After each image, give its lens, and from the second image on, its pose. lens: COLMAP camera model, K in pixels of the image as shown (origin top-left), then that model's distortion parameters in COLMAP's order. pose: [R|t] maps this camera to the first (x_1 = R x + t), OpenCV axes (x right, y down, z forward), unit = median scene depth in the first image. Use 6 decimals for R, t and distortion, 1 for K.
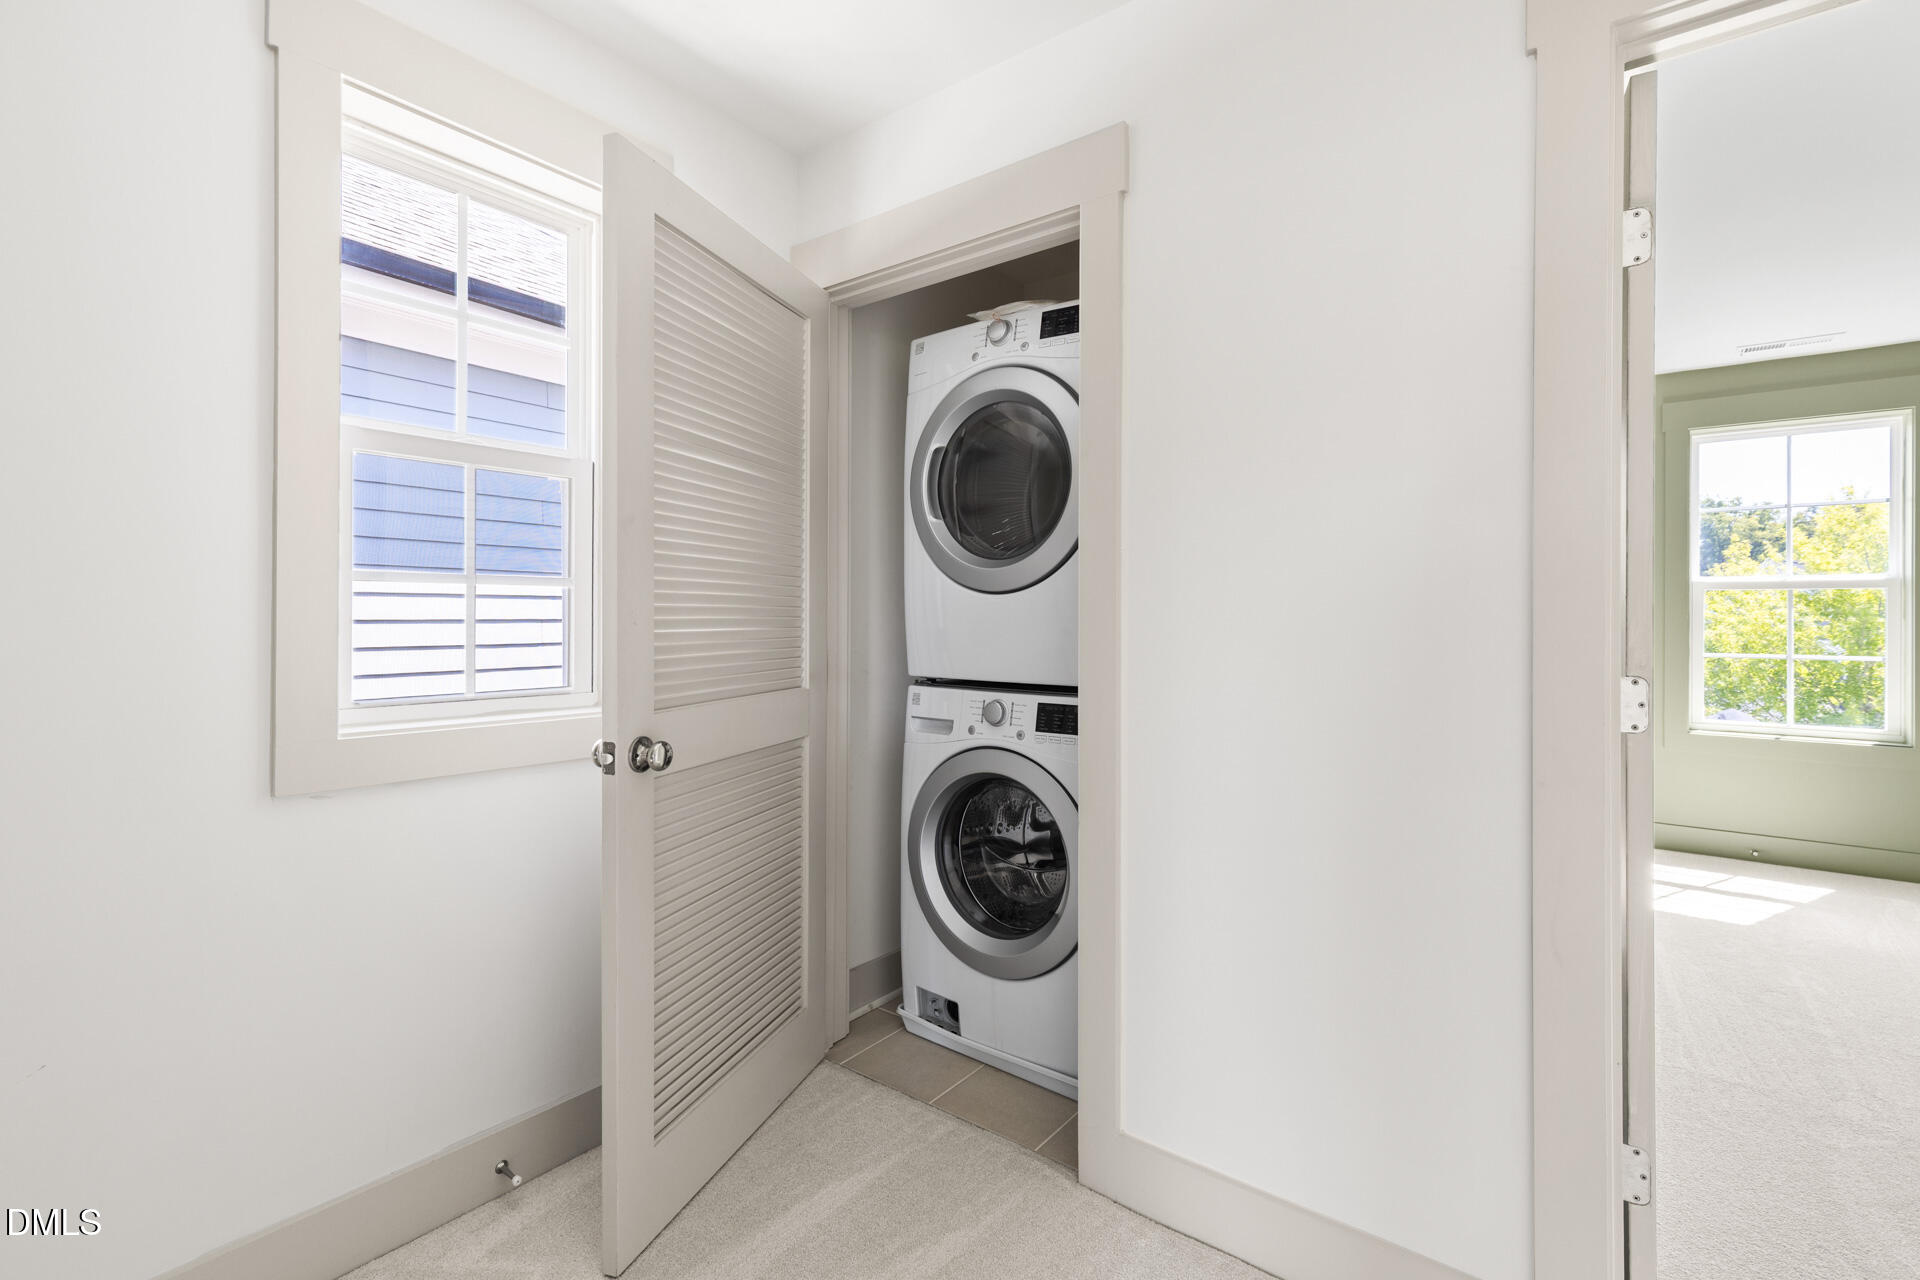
lens RADIAL K [[866.8, 0, 966.3], [0, 866.8, 618.3], [0, 0, 1]] dist [0.009086, -0.000280]
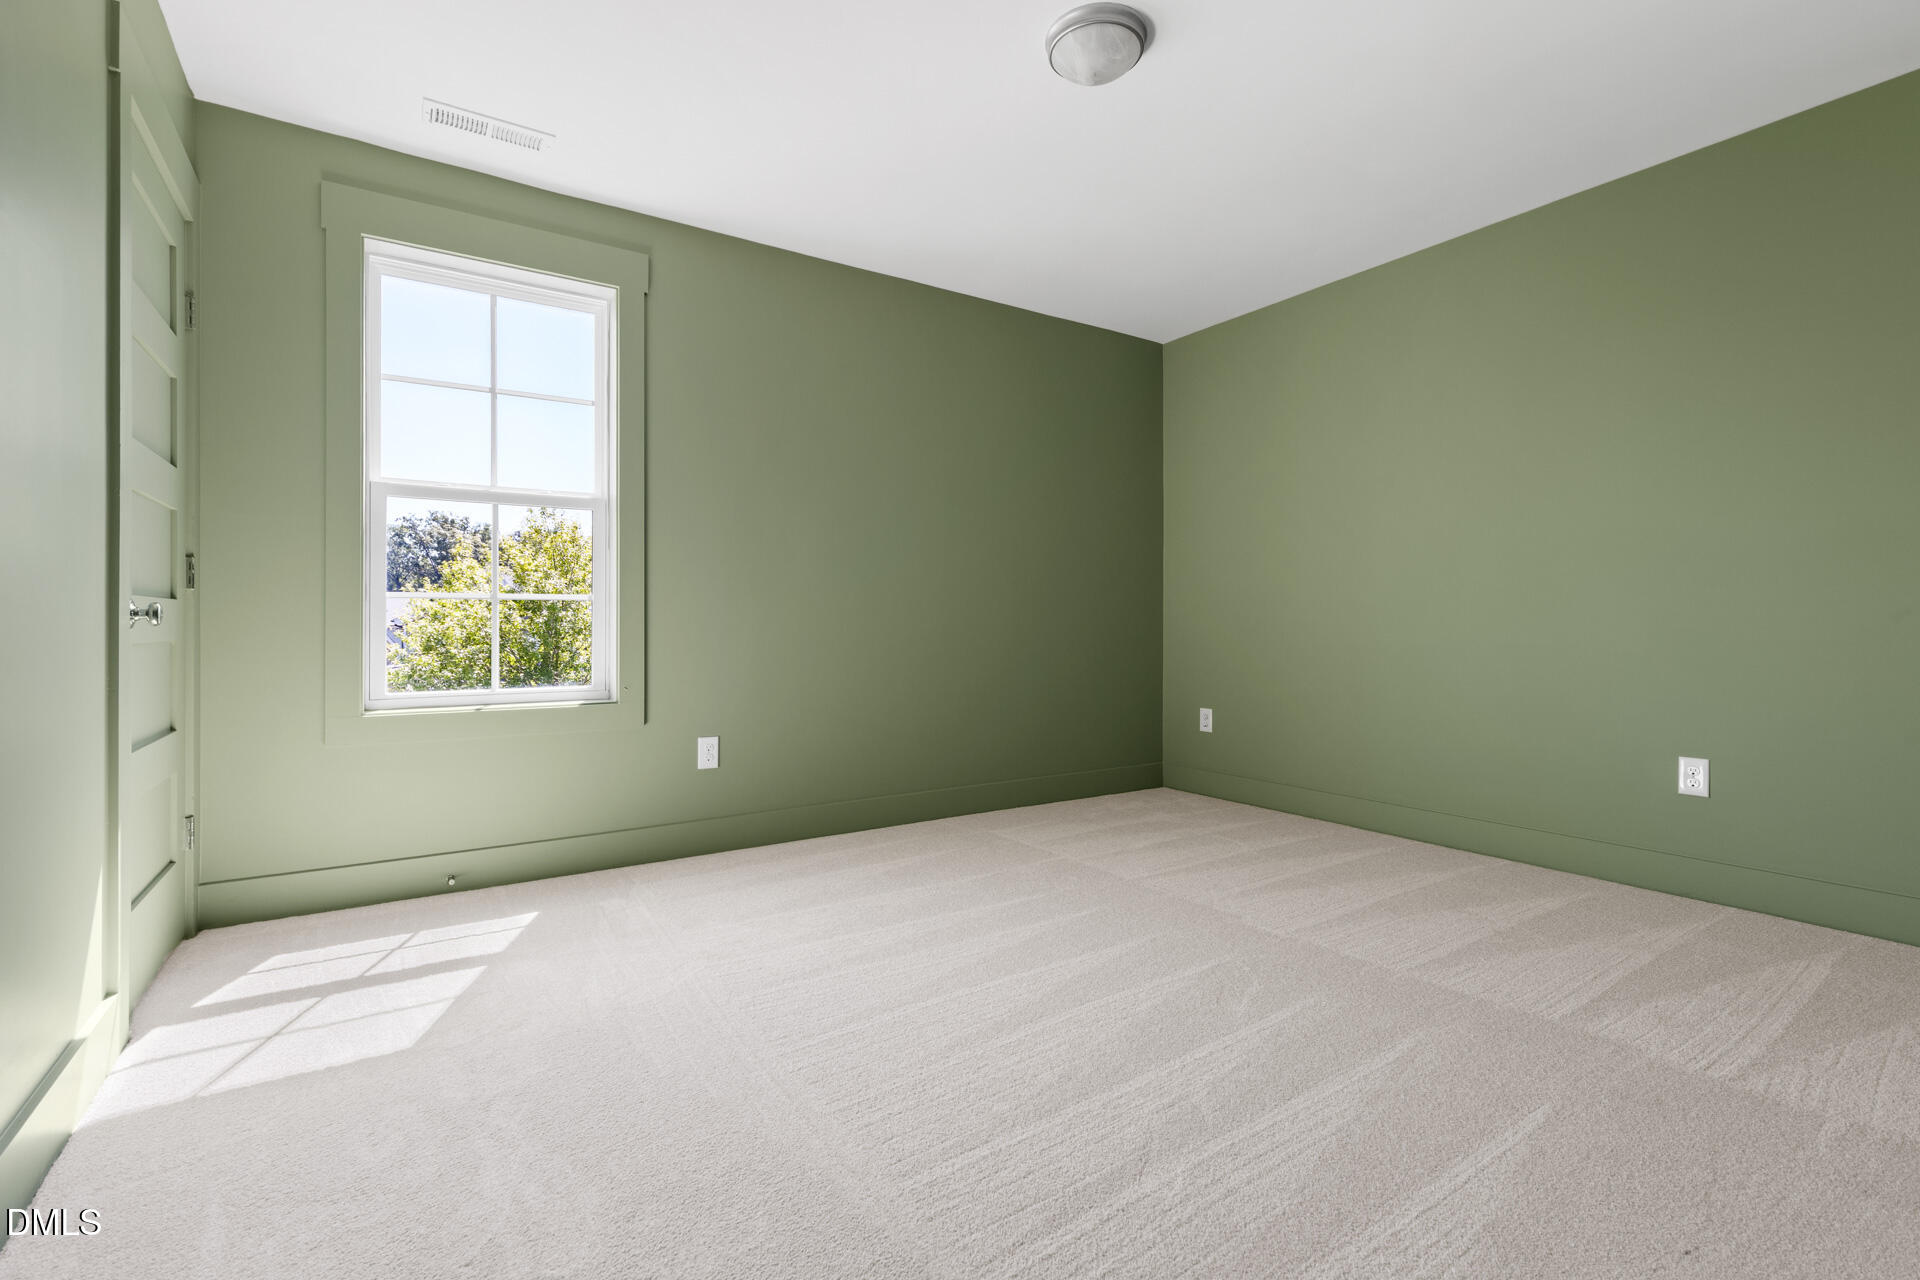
lens RADIAL K [[866.8, 0, 966.3], [0, 866.8, 618.3], [0, 0, 1]] dist [0.009086, -0.000280]
pose [[0.319550, 0.004389, 0.947559, 0.089235], [0.001422, 0.999986, -0.005111, 0.015700], [-0.947568, 0.002981, 0.319539, 0.092480]]
